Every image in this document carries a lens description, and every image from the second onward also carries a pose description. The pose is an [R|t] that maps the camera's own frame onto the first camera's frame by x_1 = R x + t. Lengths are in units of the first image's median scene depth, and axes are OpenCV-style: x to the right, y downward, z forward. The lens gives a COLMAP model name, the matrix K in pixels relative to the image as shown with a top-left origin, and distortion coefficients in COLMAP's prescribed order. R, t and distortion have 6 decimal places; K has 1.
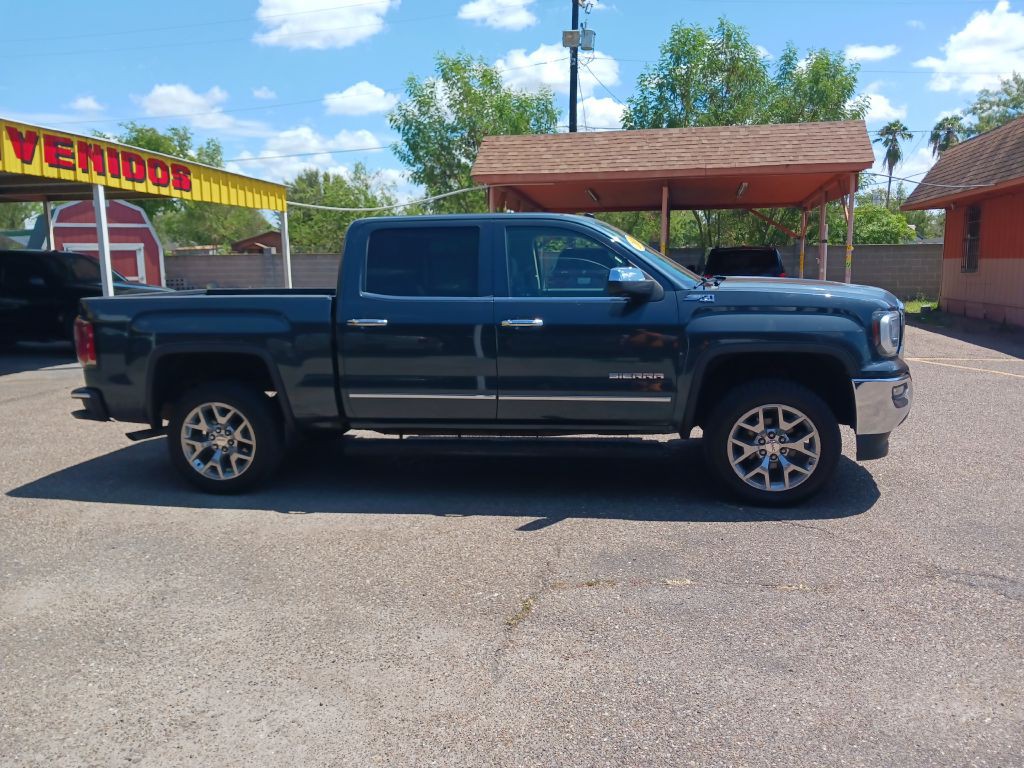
lens RADIAL K [[809.7, 0, 512.8], [0, 809.7, 377.7], [0, 0, 1]] dist [0.010255, -0.013617]
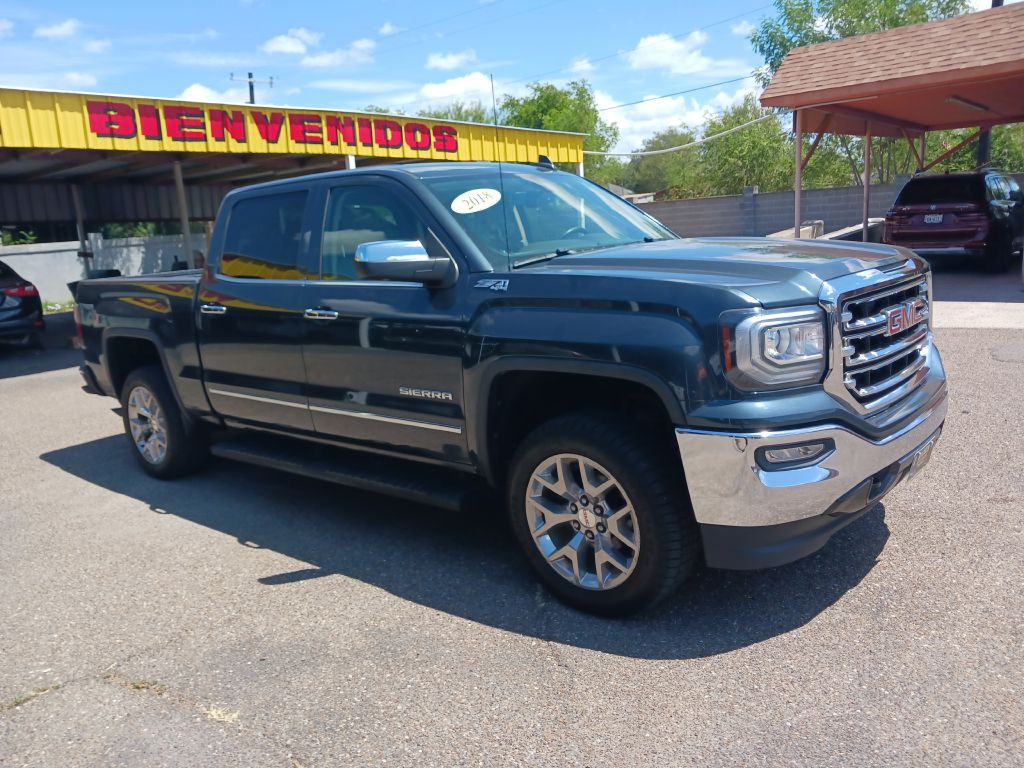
lens RADIAL K [[809.7, 0, 512.8], [0, 809.7, 377.7], [0, 0, 1]] dist [0.010255, -0.013617]
pose [[0.850088, 0.057658, -0.523475, 0.267851], [-0.019982, 0.996804, 0.077343, -0.032976], [0.526262, -0.055288, 0.848523, 0.197590]]
